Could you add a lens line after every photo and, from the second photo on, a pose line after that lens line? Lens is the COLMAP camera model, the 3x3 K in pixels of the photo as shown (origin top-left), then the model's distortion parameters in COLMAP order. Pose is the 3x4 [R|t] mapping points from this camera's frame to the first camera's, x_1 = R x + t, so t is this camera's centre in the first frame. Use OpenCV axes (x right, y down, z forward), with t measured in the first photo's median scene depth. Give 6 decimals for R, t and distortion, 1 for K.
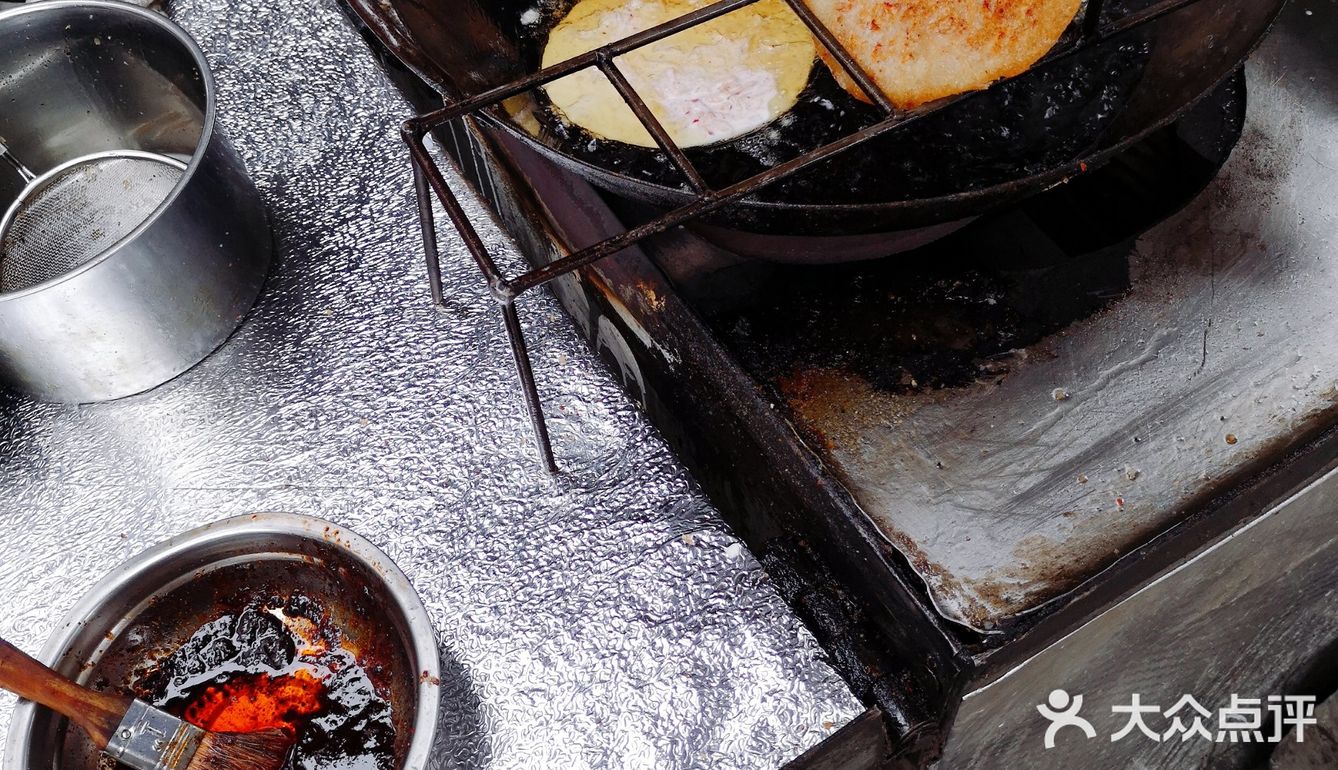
lens RADIAL K [[1335.3, 0, 660.8], [0, 1335.3, 362.1], [0, 0, 1]] dist [0.032584, -0.001602]
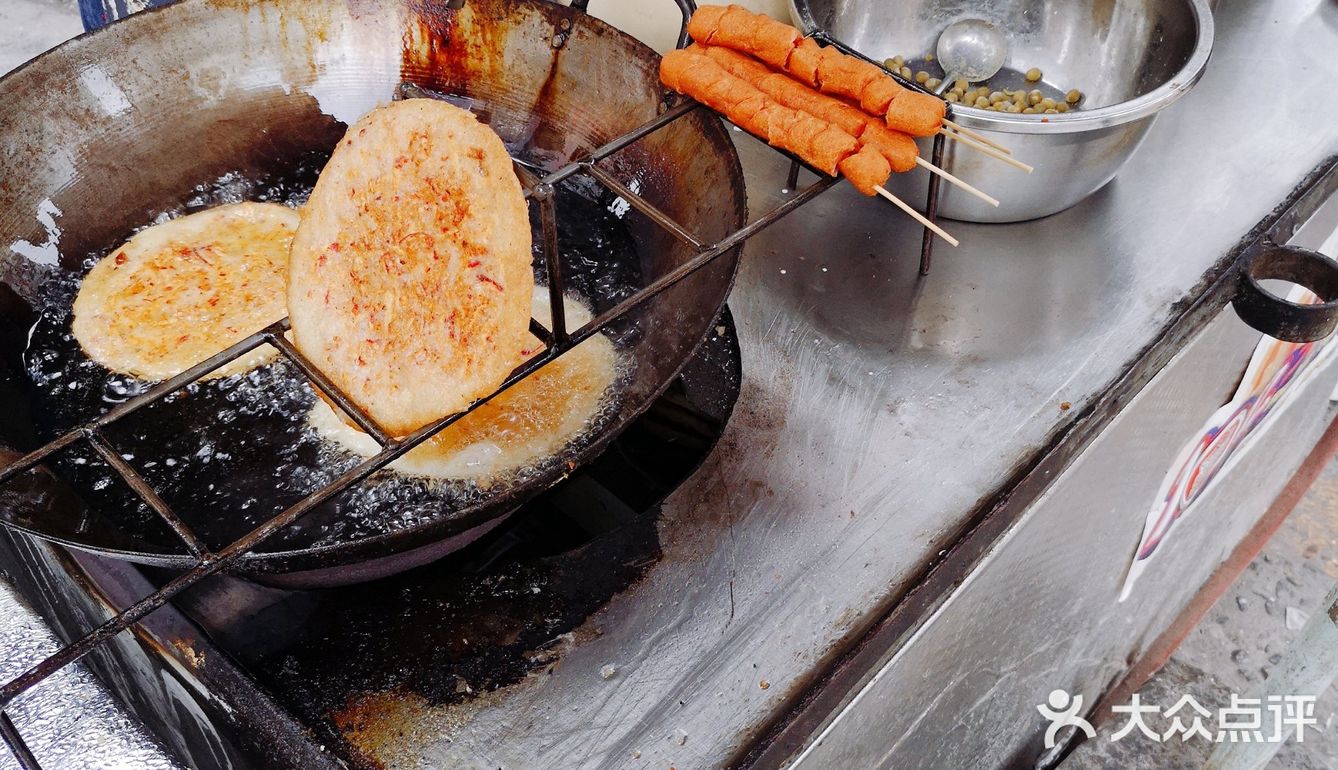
lens RADIAL K [[1335.3, 0, 660.8], [0, 1335.3, 362.1], [0, 0, 1]] dist [0.032584, -0.001602]
pose [[0.959841, -0.151807, 0.235922, 0.125699], [0.189225, 0.971178, -0.144941, -0.050011], [-0.207119, 0.183763, 0.960902, -0.050453]]
